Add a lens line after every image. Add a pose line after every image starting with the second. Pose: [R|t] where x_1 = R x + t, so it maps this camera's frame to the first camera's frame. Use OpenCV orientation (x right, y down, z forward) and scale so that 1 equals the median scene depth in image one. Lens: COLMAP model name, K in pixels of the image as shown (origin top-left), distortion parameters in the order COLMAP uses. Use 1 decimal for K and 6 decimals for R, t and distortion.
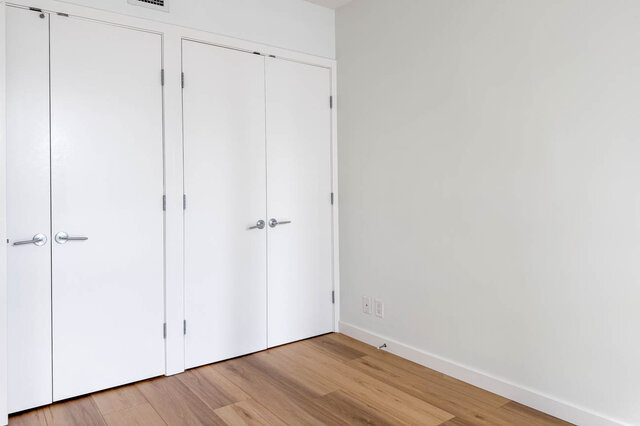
lens RADIAL K [[447.7, 0, 320.2], [0, 447.7, 189.5], [0, 0, 1]] dist [0.057550, -0.037578]
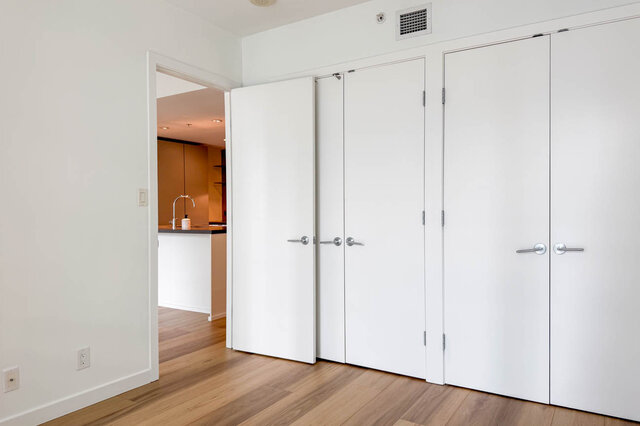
lens RADIAL K [[457.2, 0, 320.0], [0, 457.2, 213.0], [0, 0, 1]] dist [0.029581, -0.040160]
pose [[0.370012, 0.019966, -0.928813, 0.554582], [0.007809, 0.999667, 0.024600, -0.010262], [0.928994, -0.016355, 0.369732, 0.376994]]
